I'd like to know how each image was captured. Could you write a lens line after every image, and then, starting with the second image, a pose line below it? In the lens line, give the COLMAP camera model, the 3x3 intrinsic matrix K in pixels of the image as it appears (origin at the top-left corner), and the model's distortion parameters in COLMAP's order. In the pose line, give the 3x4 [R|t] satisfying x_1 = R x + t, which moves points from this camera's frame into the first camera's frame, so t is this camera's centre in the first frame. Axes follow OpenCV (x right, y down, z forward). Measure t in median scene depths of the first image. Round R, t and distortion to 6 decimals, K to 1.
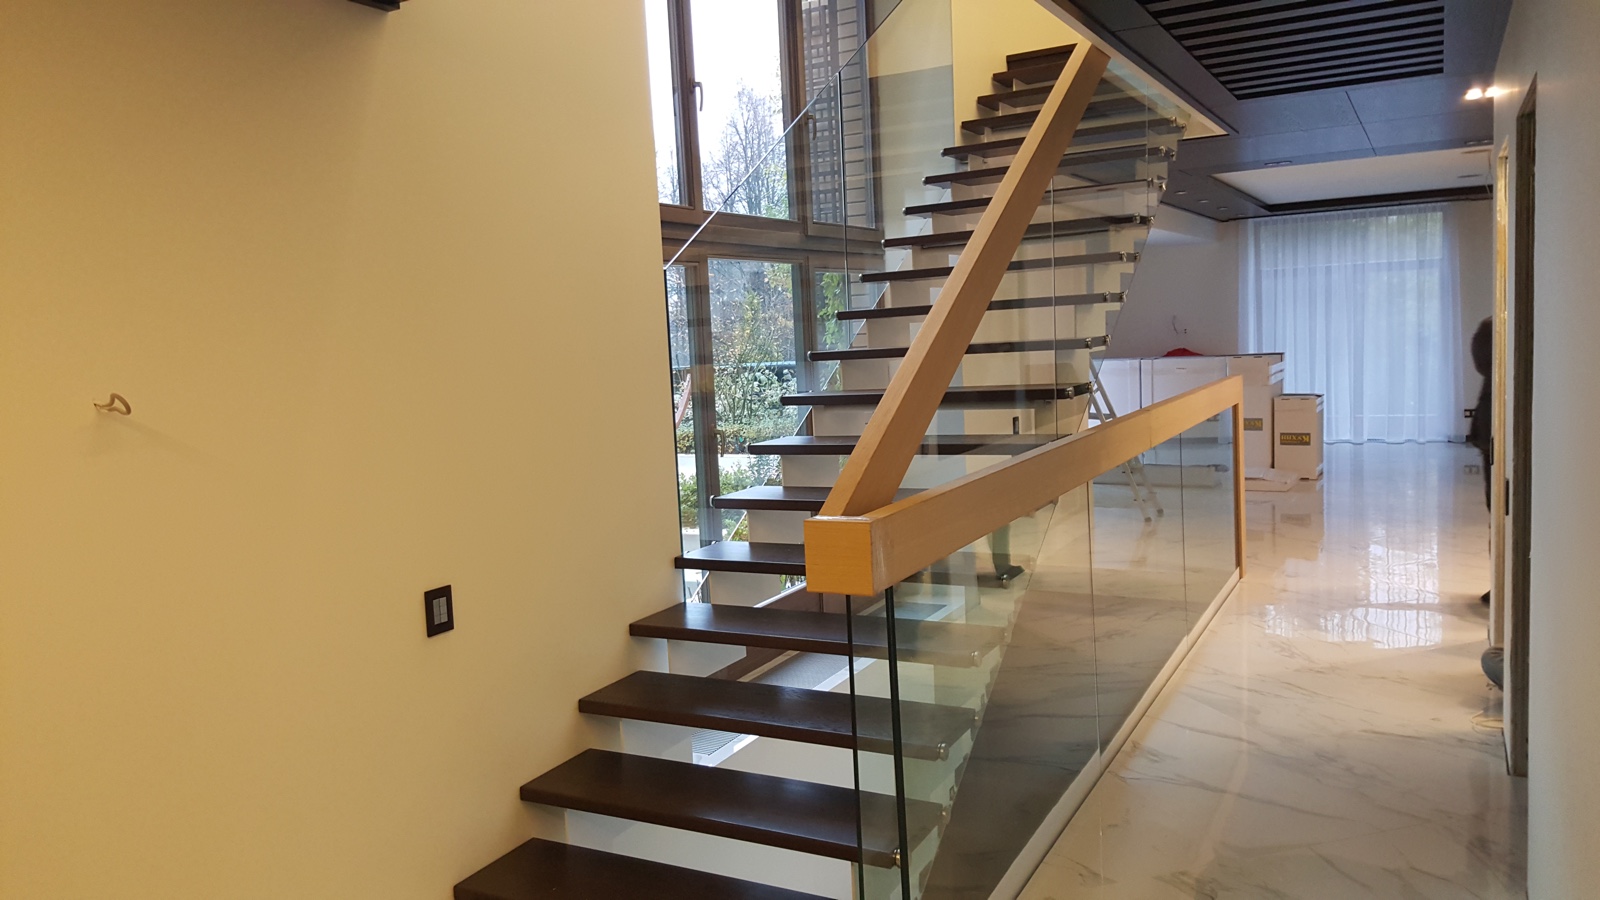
lens RADIAL K [[1173.1, 0, 800.0], [0, 1173.1, 450.0], [0, 0, 1]] dist [0.103438, -0.182146]
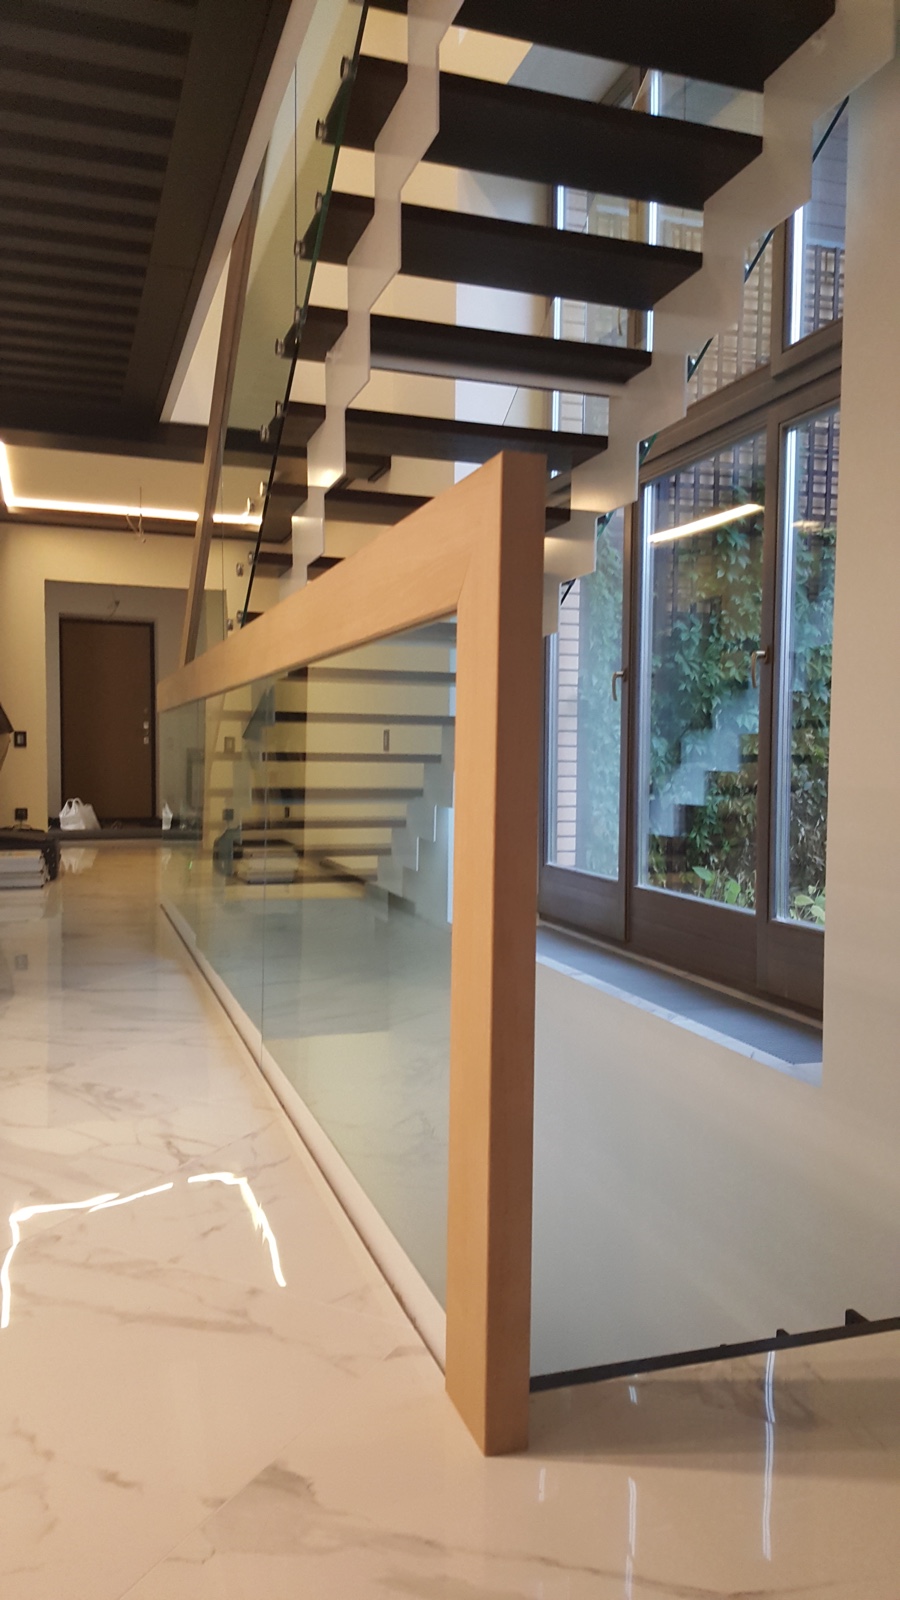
lens RADIAL K [[1173.1, 0, 450.0], [0, 1173.1, 800.0], [0, 0, 1]] dist [0.103438, -0.182146]
pose [[-0.687769, 0.076566, -0.721880, 0.338495], [-0.047421, 0.987559, 0.149926, -0.024022], [0.724379, 0.137347, -0.675582, 0.728567]]
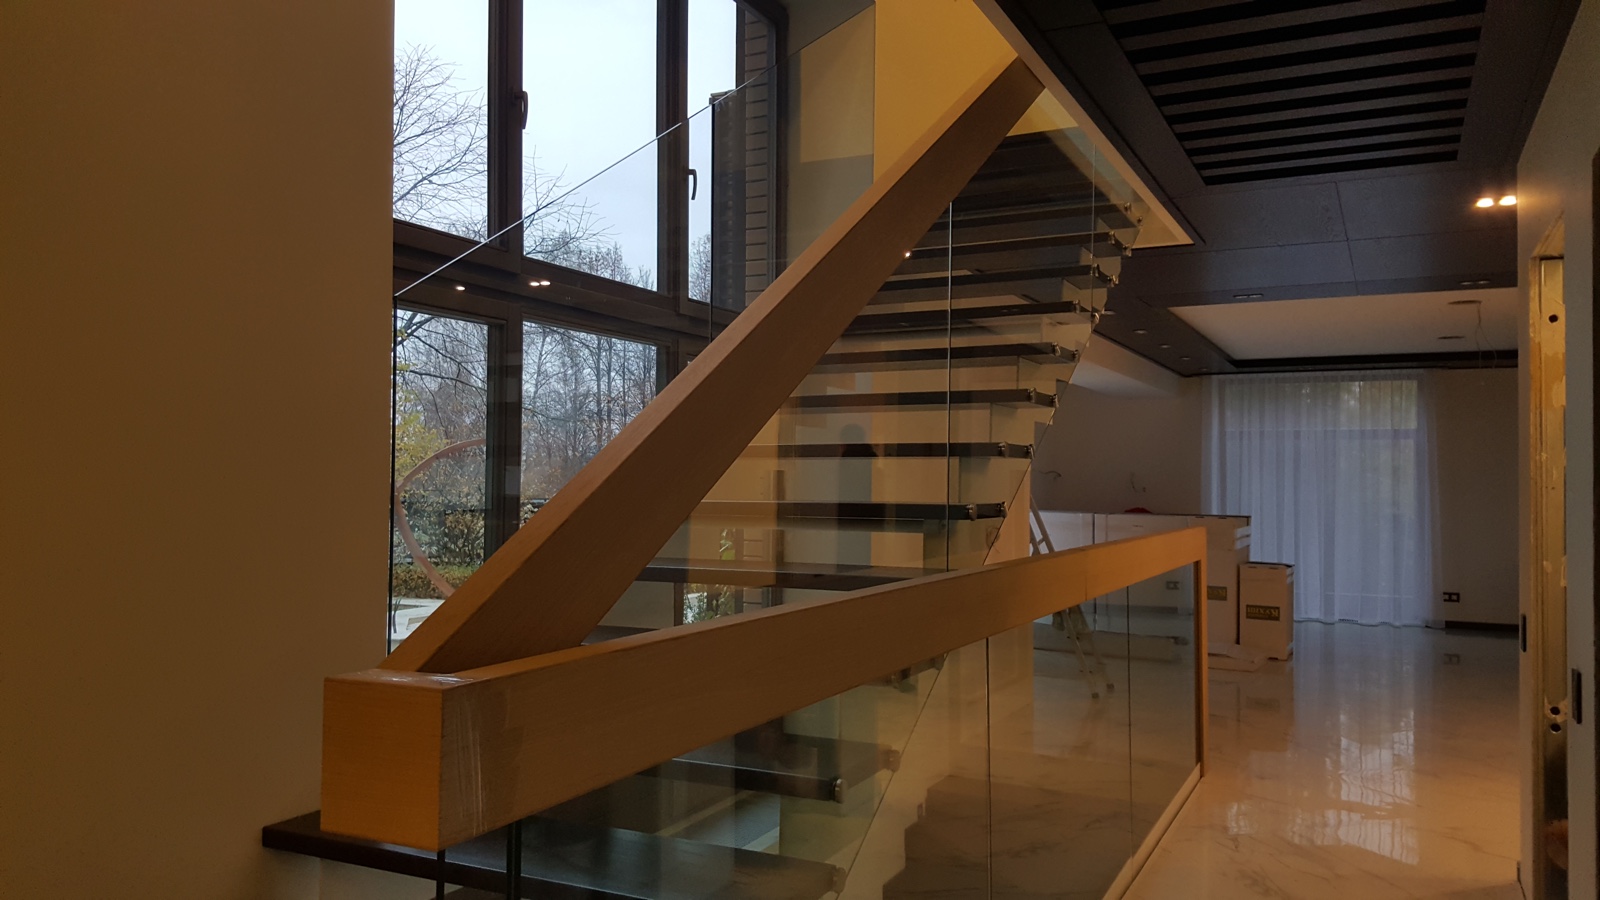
lens RADIAL K [[1173.1, 0, 800.0], [0, 1173.1, 450.0], [0, 0, 1]] dist [0.103438, -0.182146]
pose [[0.997884, 0.060340, 0.024208, 0.040433], [-0.056765, 0.990140, -0.128067, 0.003713], [-0.031697, 0.126421, 0.991470, 0.110077]]
